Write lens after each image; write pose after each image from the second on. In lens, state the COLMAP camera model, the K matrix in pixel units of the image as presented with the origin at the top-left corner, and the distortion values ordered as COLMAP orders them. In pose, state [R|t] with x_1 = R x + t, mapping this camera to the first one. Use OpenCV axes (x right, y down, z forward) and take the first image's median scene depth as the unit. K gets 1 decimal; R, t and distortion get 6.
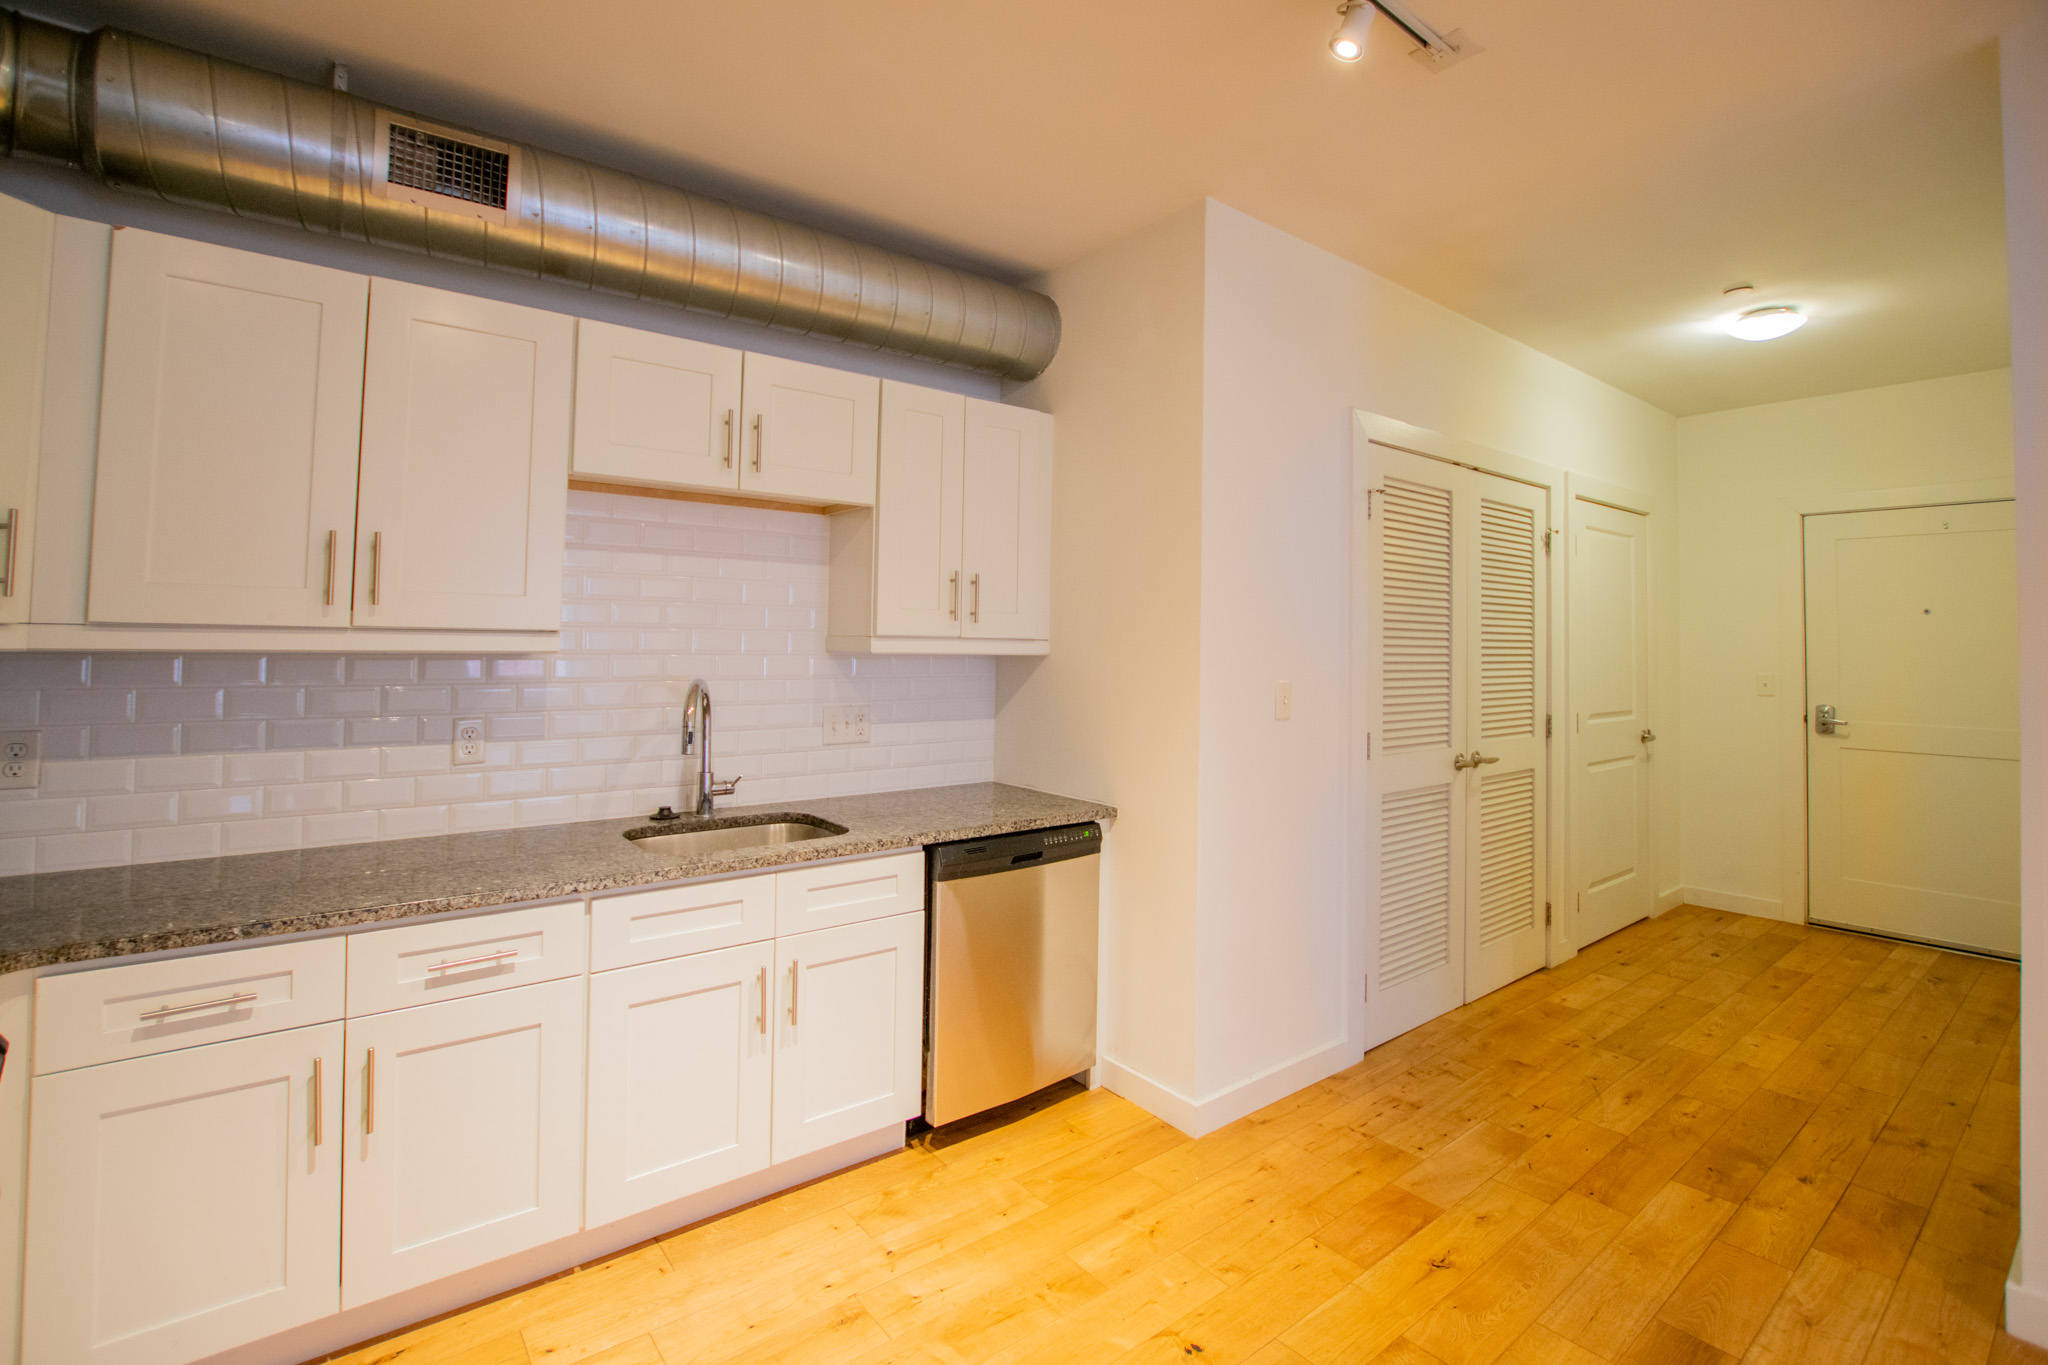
lens RADIAL K [[935.9, 0, 1023.2], [0, 935.9, 614.5], [0, 0, 1]] dist [-0.026055, 0.001326]
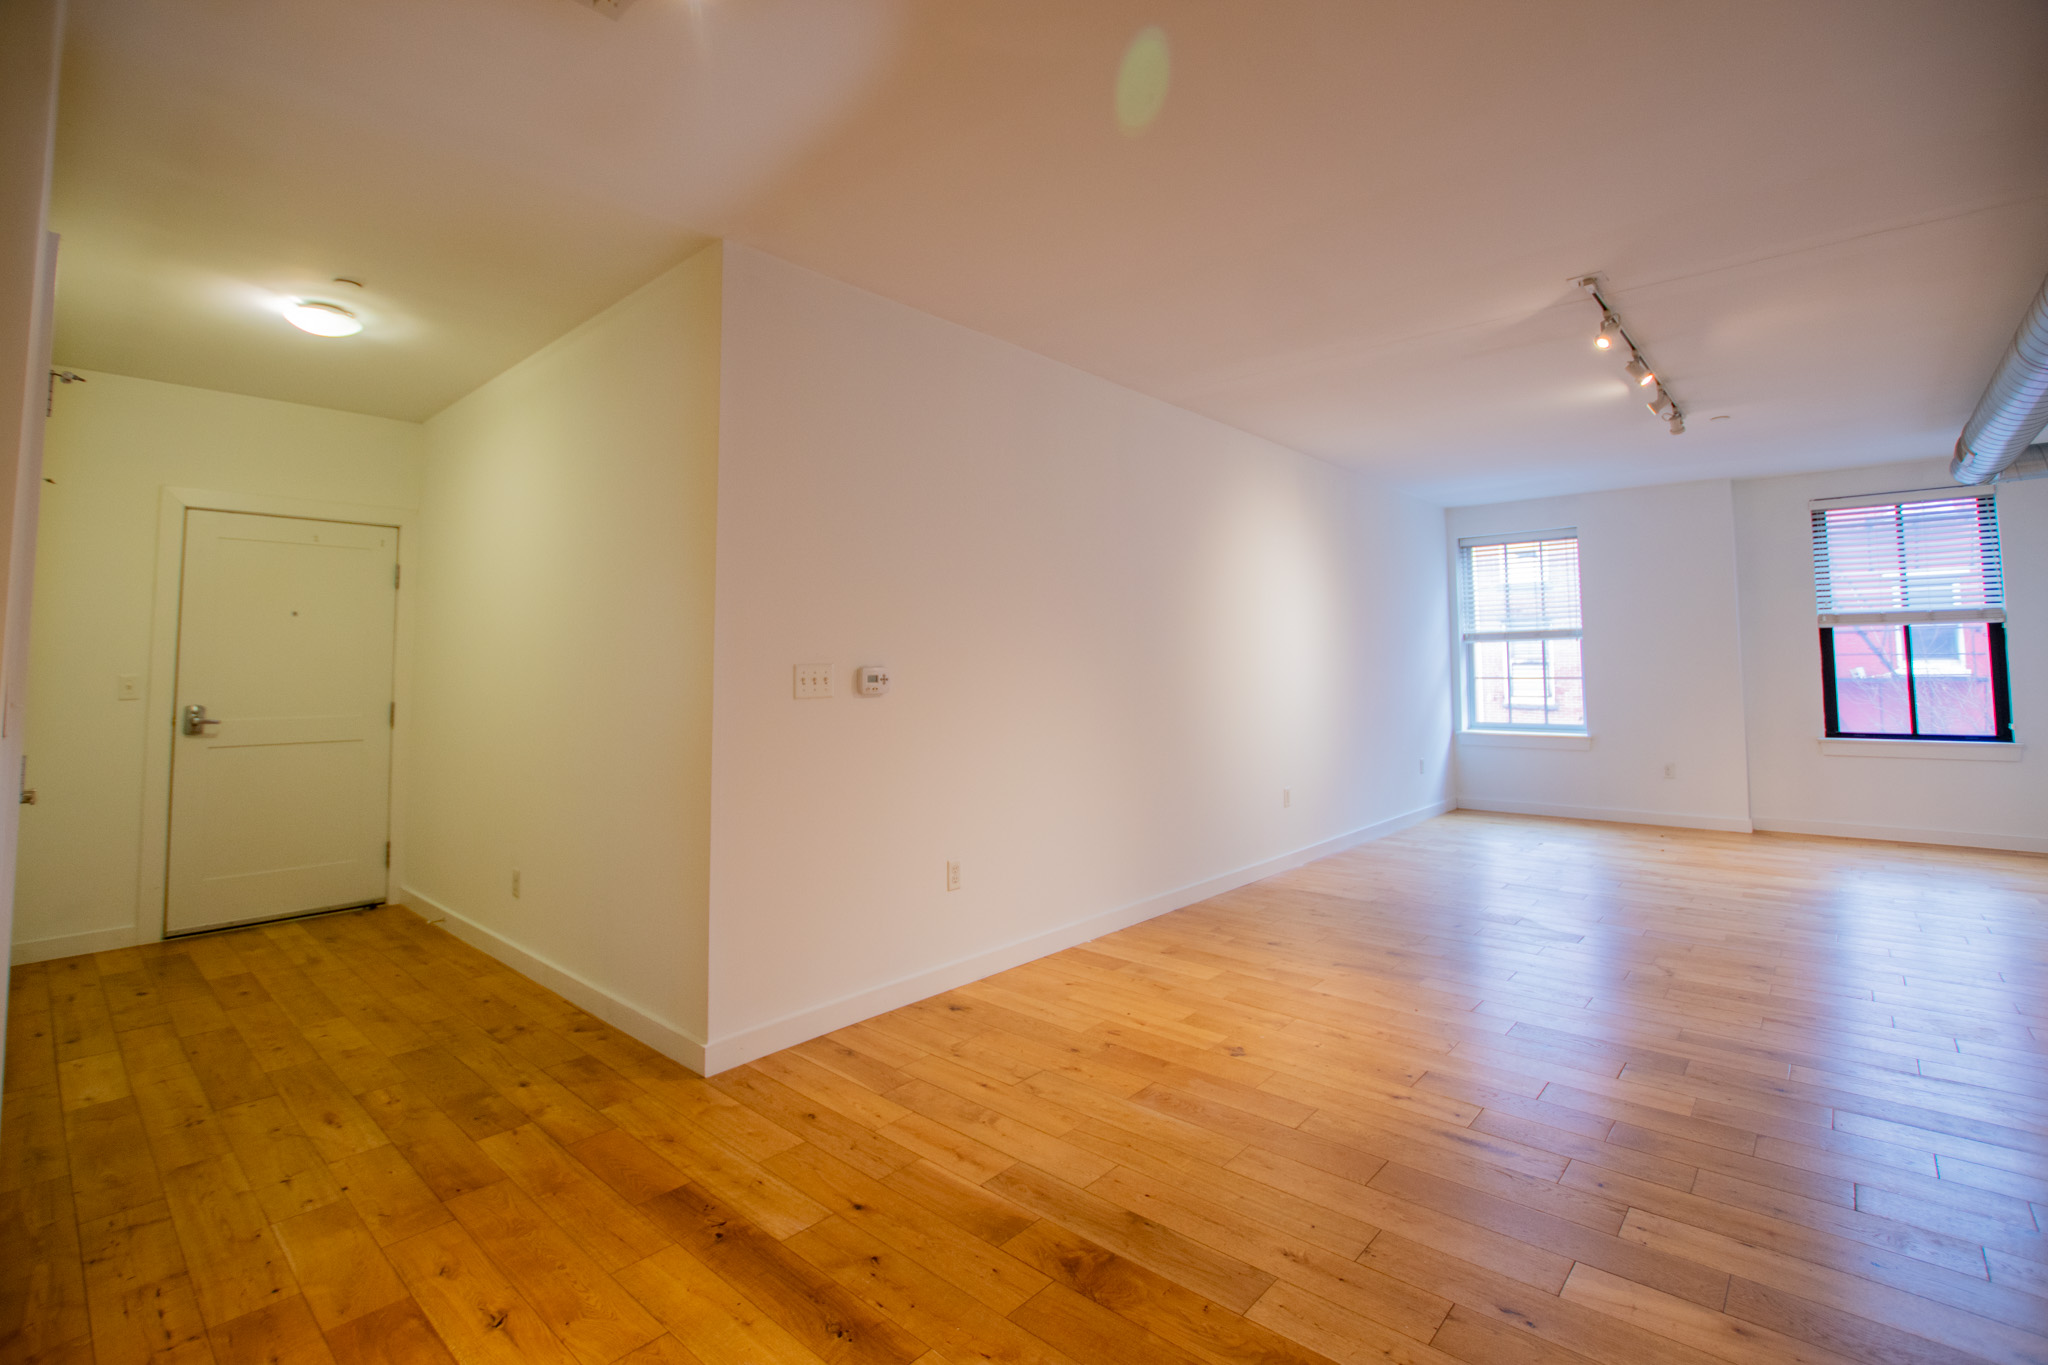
lens RADIAL K [[926.9, 0, 1017.8], [0, 926.9, 616.2], [0, 0, 1]] dist [-0.025330, 0.001032]
pose [[-0.166842, 0.046552, 0.984884, -0.432625], [-0.022544, 0.998444, -0.051012, 0.065342], [-0.985726, -0.030714, -0.165533, 0.585698]]
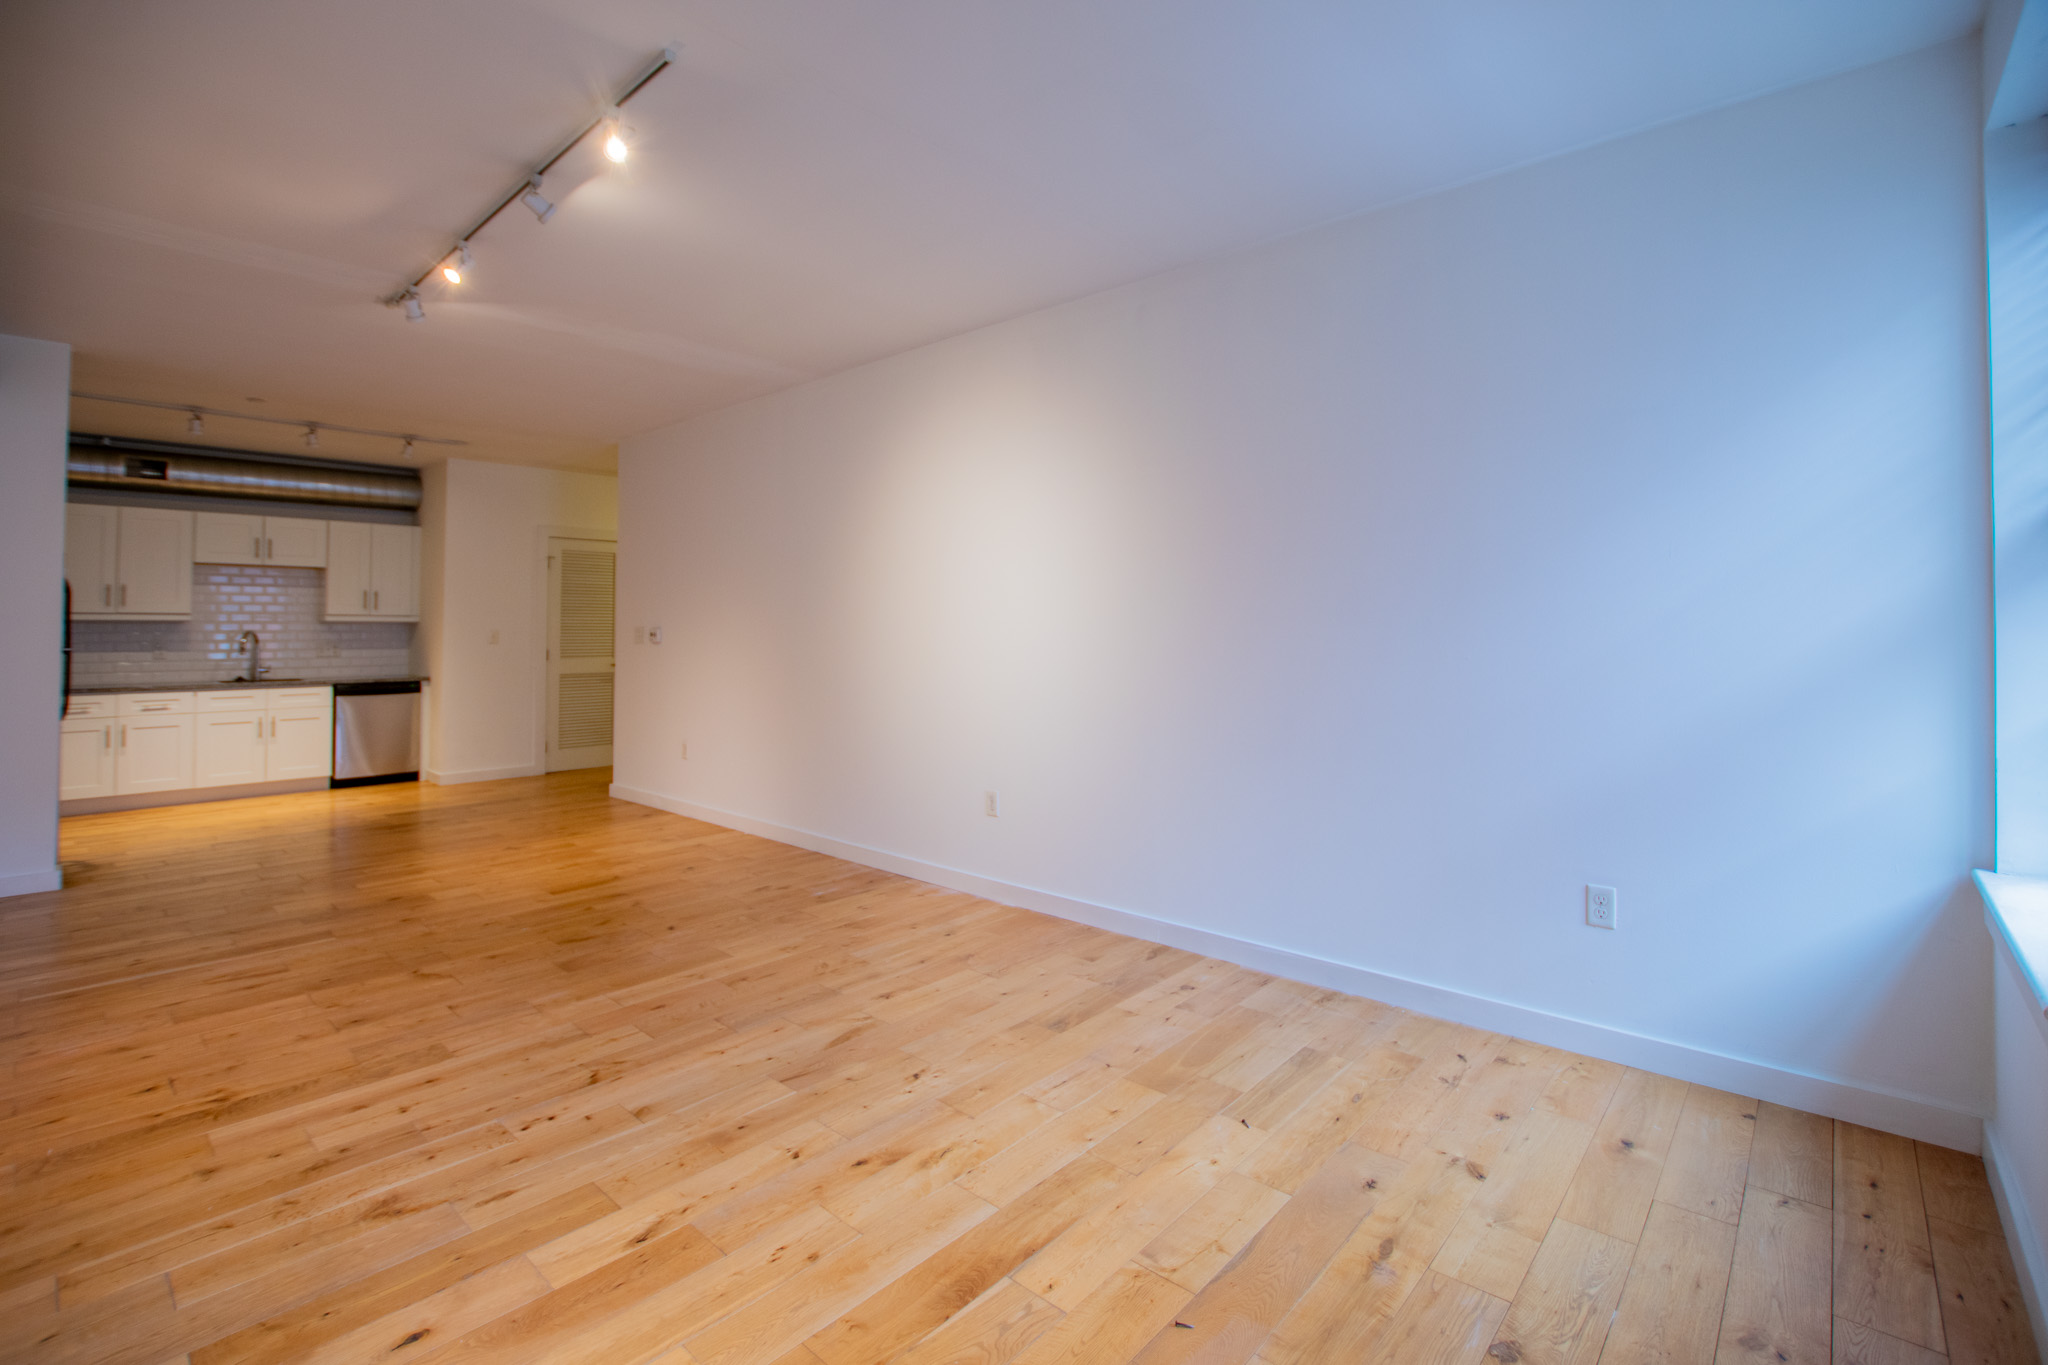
lens RADIAL K [[926.9, 0, 1017.8], [0, 926.9, 616.2], [0, 0, 1]] dist [-0.025330, 0.001032]
pose [[0.985739, -0.010823, 0.167935, 1.538179], [0.008605, 0.999866, 0.013928, 0.007759], [-0.168063, -0.012285, 0.985700, -2.199830]]
